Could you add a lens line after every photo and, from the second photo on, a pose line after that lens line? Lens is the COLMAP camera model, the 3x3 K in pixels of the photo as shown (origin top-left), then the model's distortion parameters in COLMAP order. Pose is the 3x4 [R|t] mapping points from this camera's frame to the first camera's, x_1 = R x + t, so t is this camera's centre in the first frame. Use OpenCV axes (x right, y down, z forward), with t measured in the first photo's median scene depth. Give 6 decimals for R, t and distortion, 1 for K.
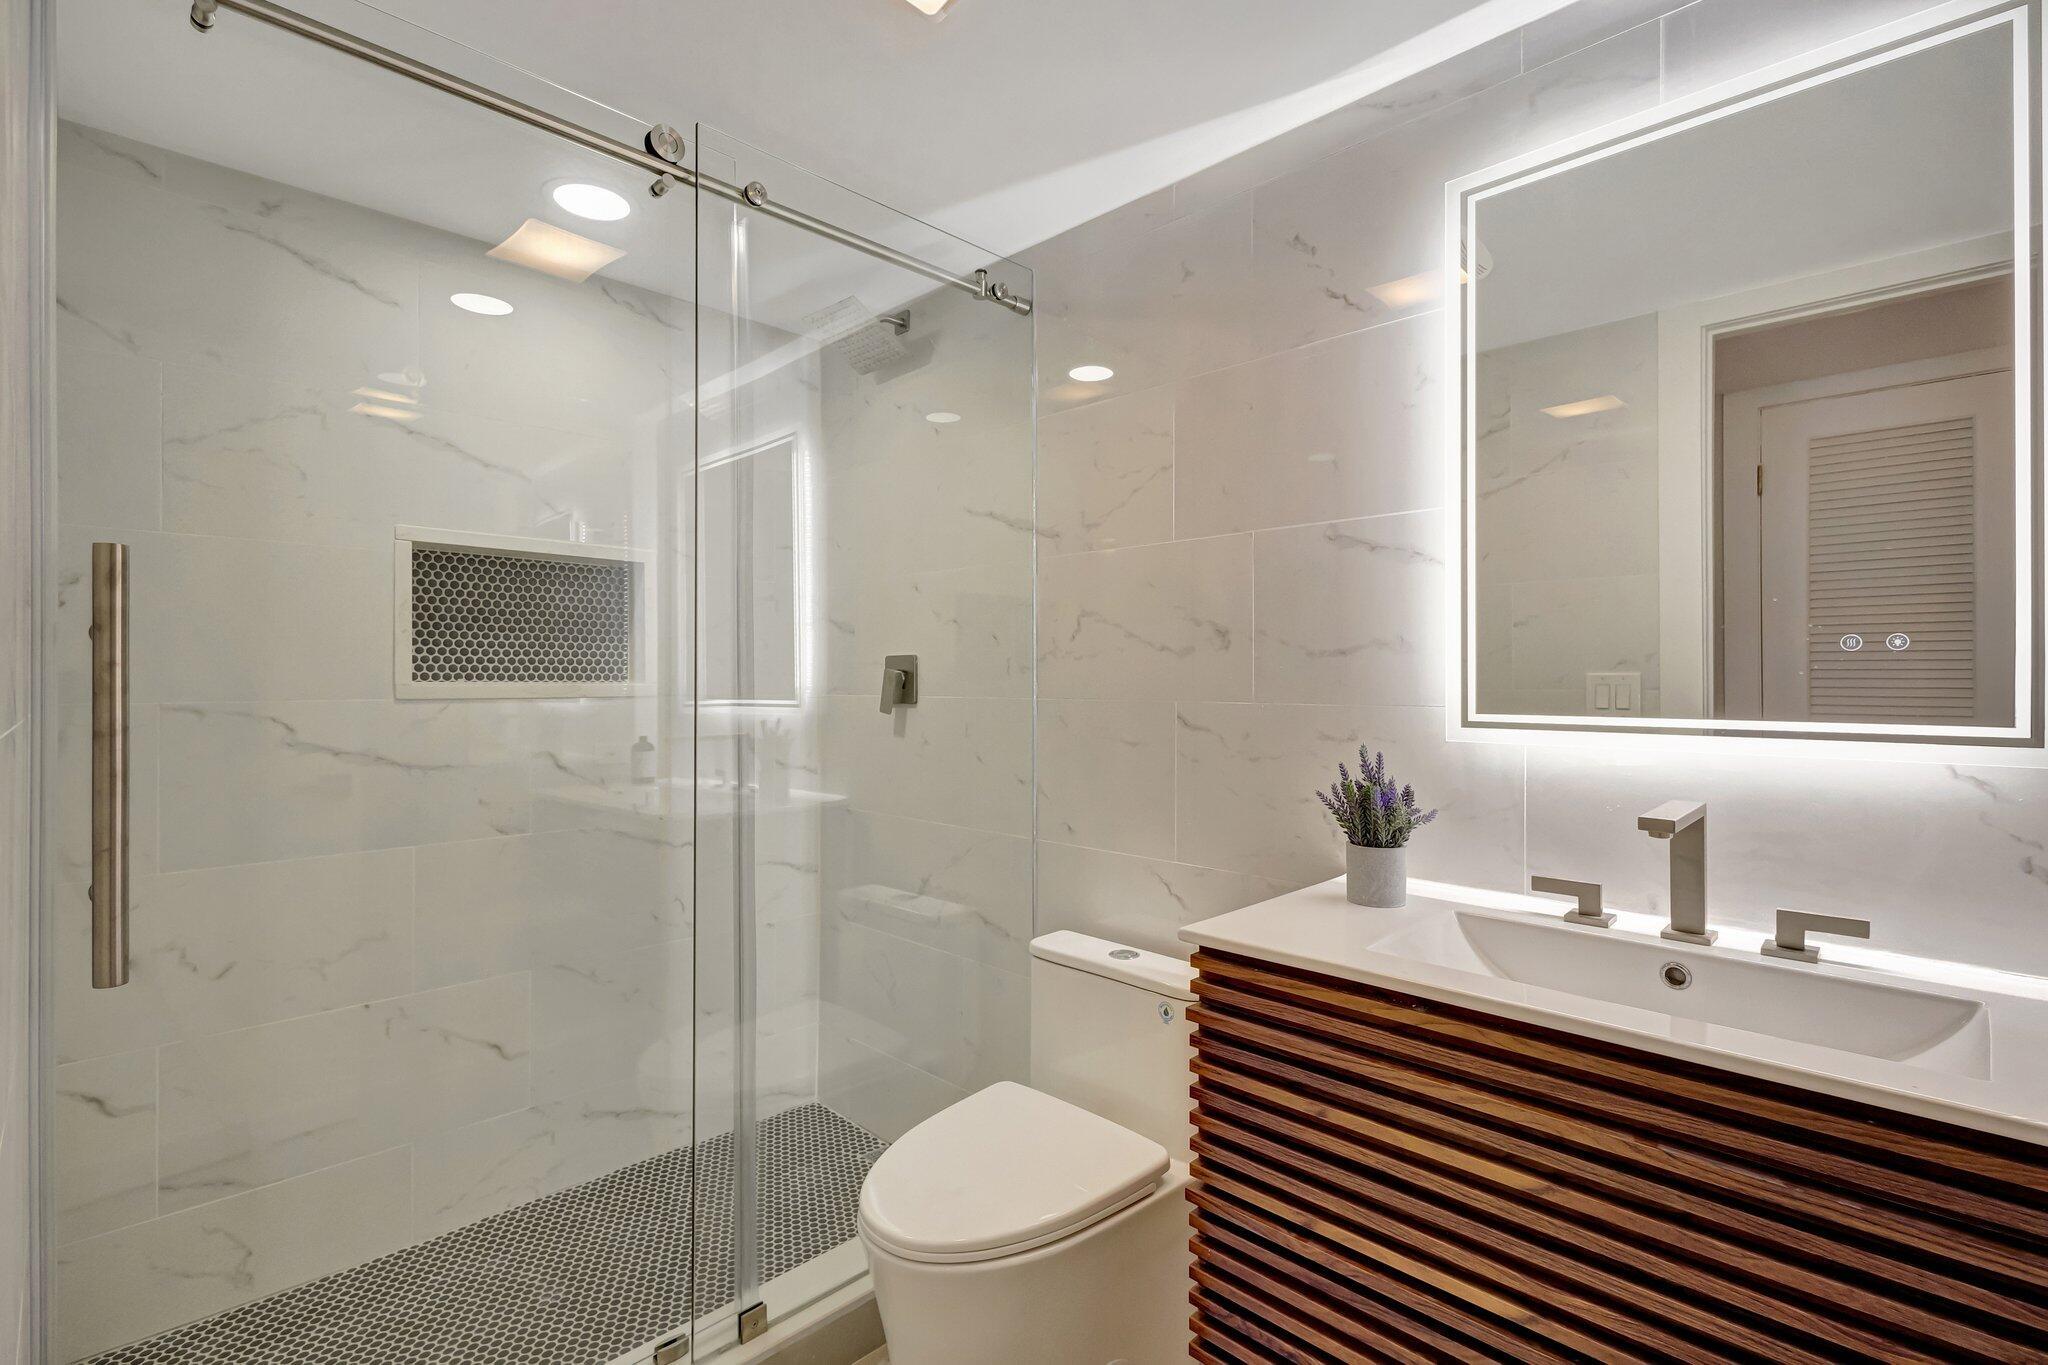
lens RADIAL K [[949.3, 0, 1014.0], [0, 949.3, 679.5], [0, 0, 1]] dist [0.015591, -0.003726]
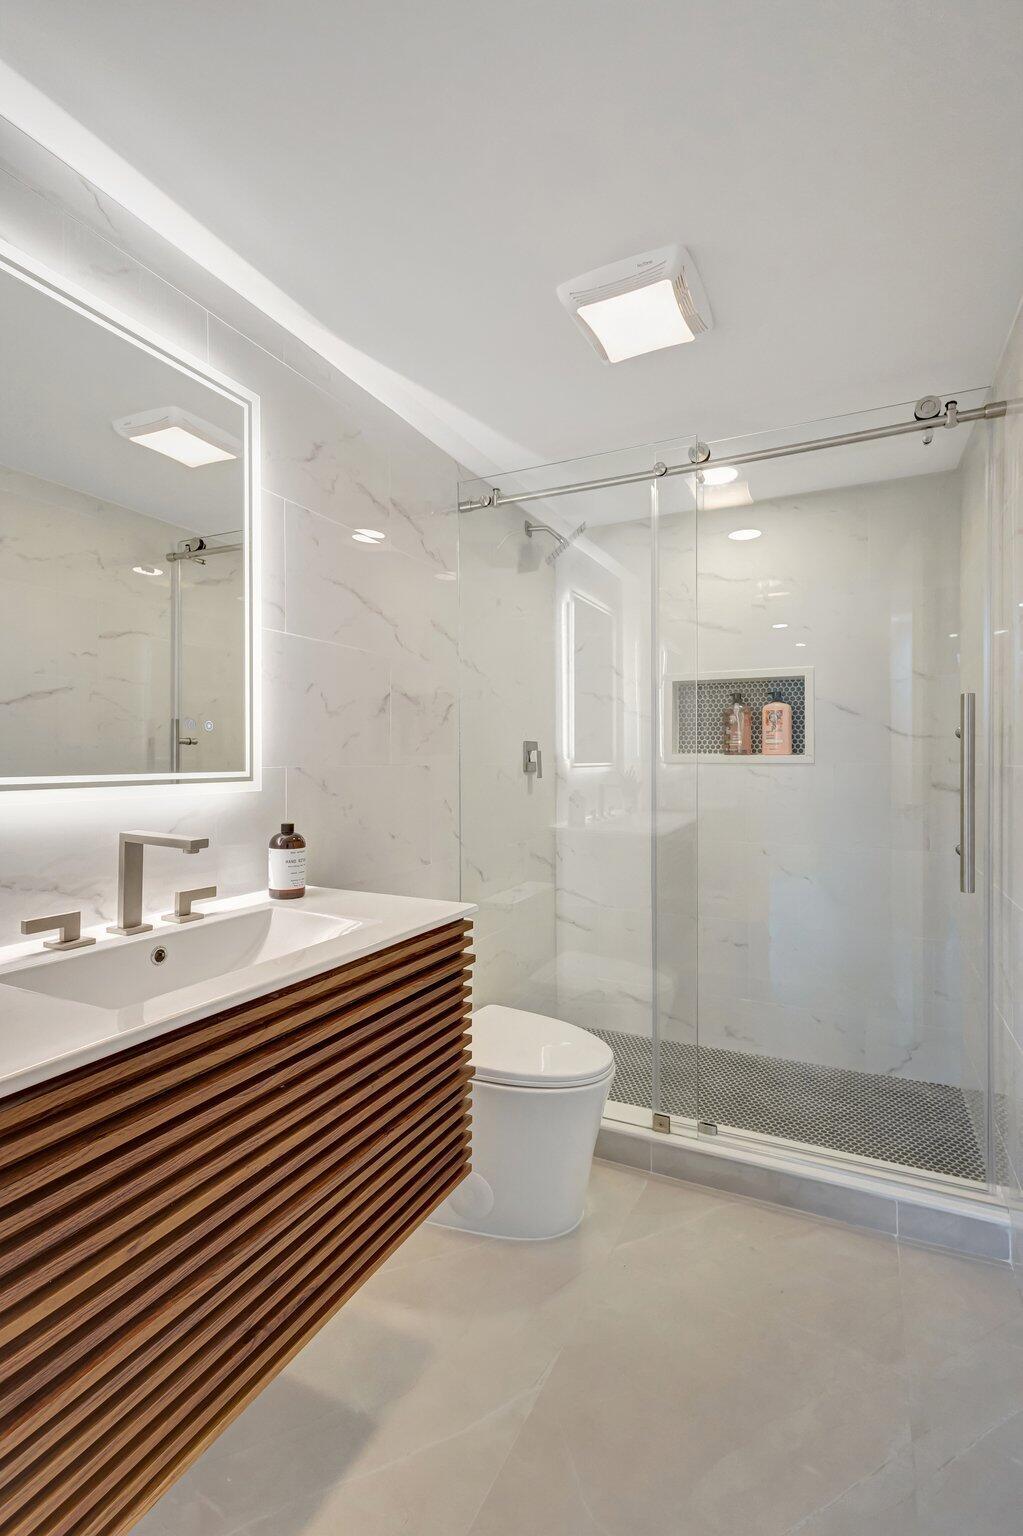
lens RADIAL K [[712.0, 0, 519.5], [0, 712.0, 764.0], [0, 0, 1]] dist [0.015591, -0.003726]
pose [[-0.319731, -0.013917, 0.947406, -0.319263], [-0.004117, 0.999903, 0.013298, 0.007172], [-0.947499, 0.000351, -0.319758, 0.550465]]
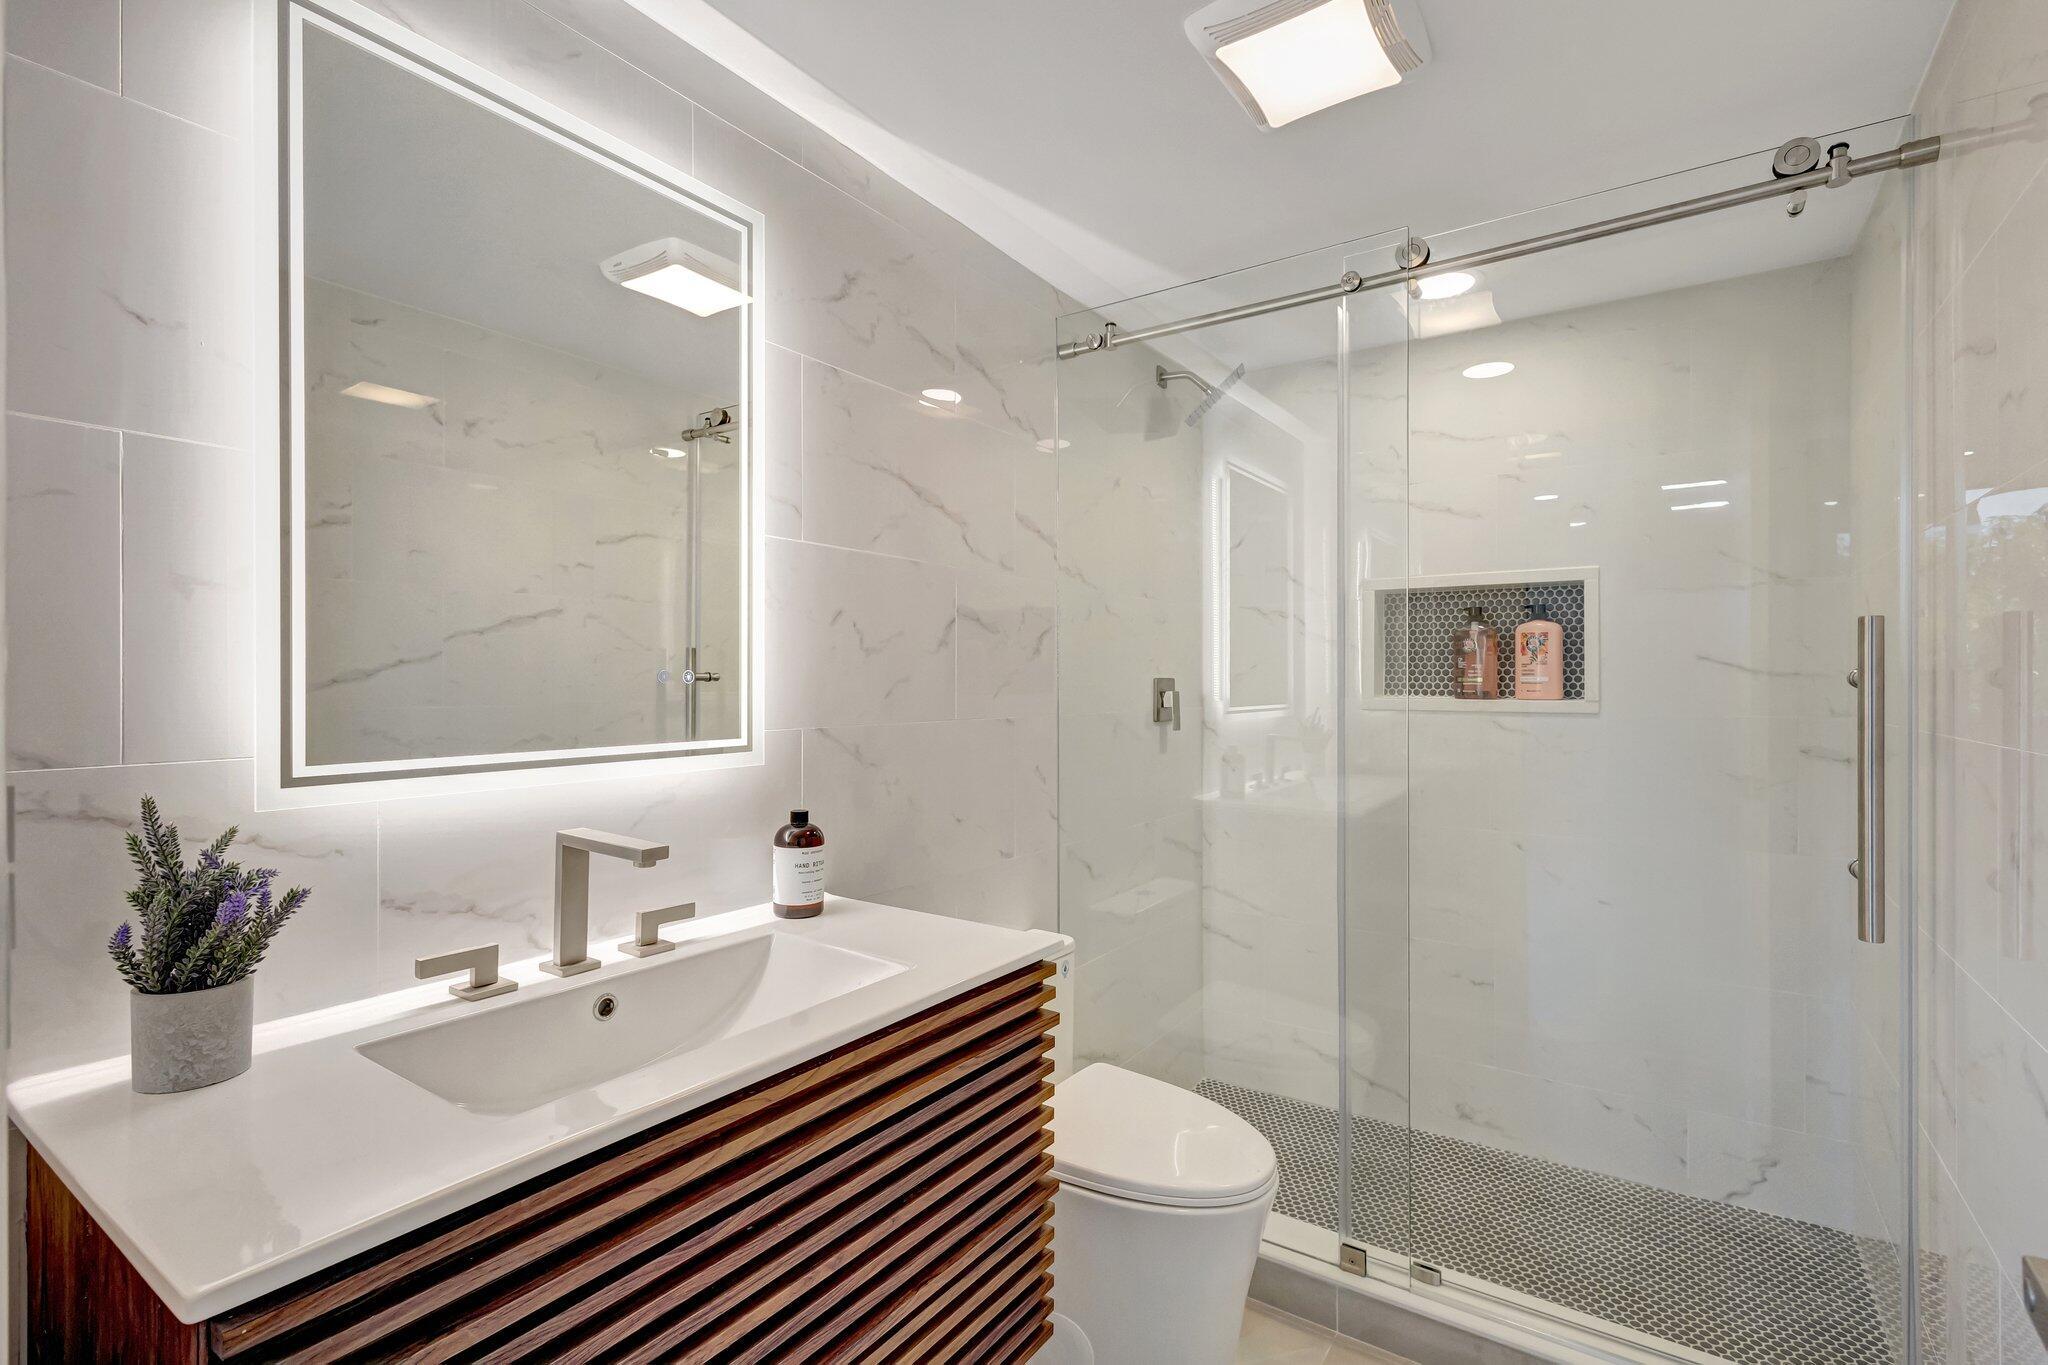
lens RADIAL K [[949.3, 0, 1028.2], [0, 949.3, 681.1], [0, 0, 1]] dist [0.015591, -0.003726]
pose [[-0.175744, -0.008396, 0.984400, -0.248274], [-0.005782, 0.999955, 0.007496, -0.028645], [-0.984419, -0.004374, -0.175784, 0.488055]]
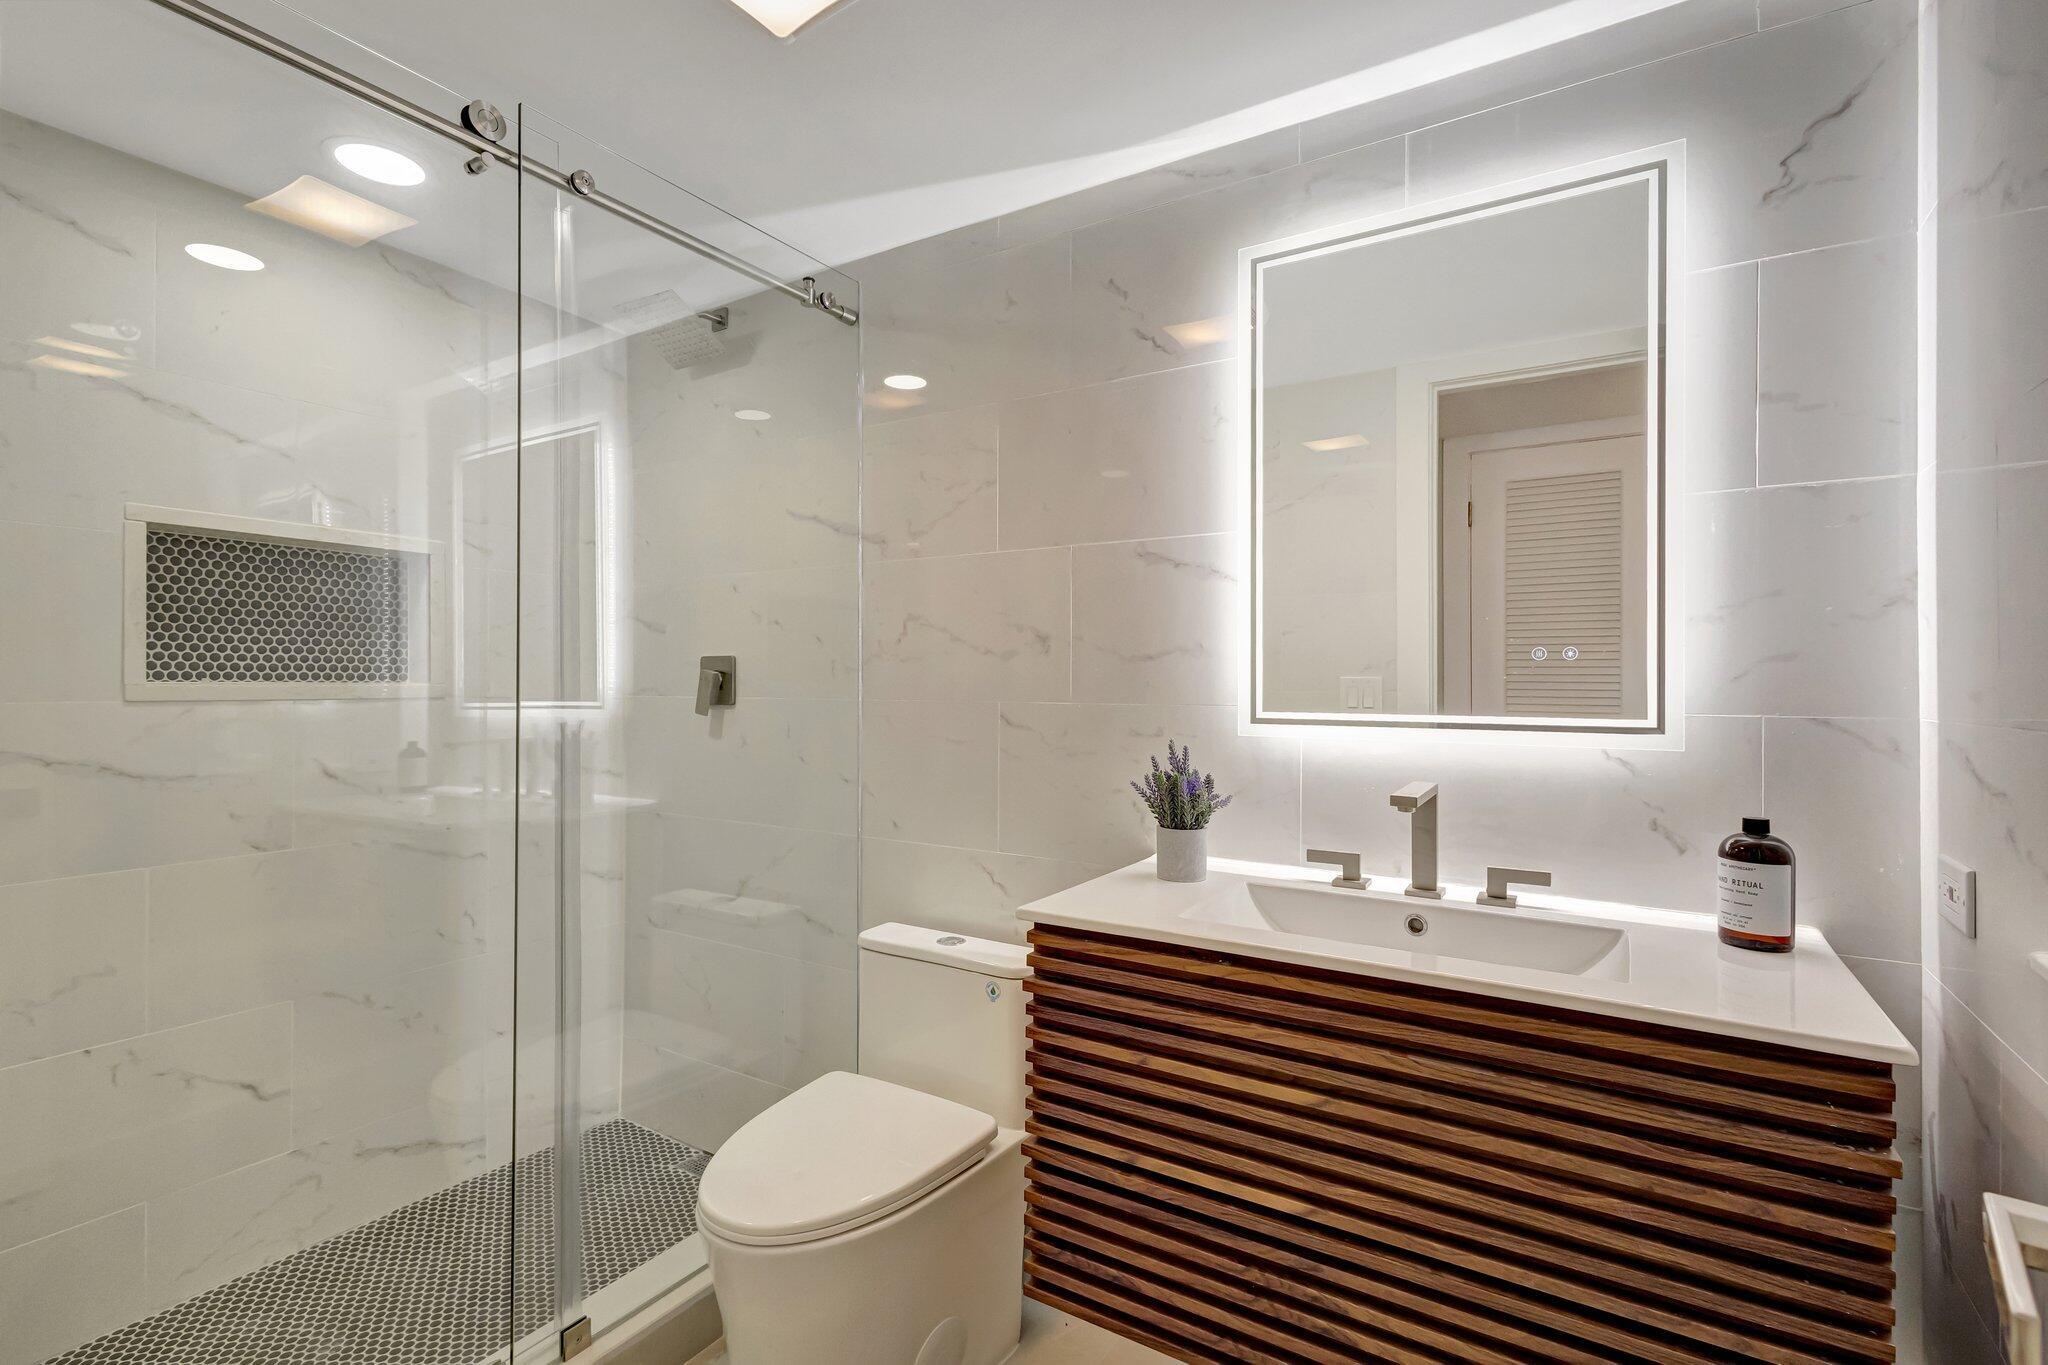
lens RADIAL K [[949.3, 0, 1013.6], [0, 949.3, 682.9], [0, 0, 1]] dist [0.015591, -0.003726]
pose [[0.976053, 0.002302, 0.217521, -0.049910], [-0.002717, 0.999995, 0.001609, 0.000091], [-0.217517, -0.002162, 0.976054, -0.049784]]
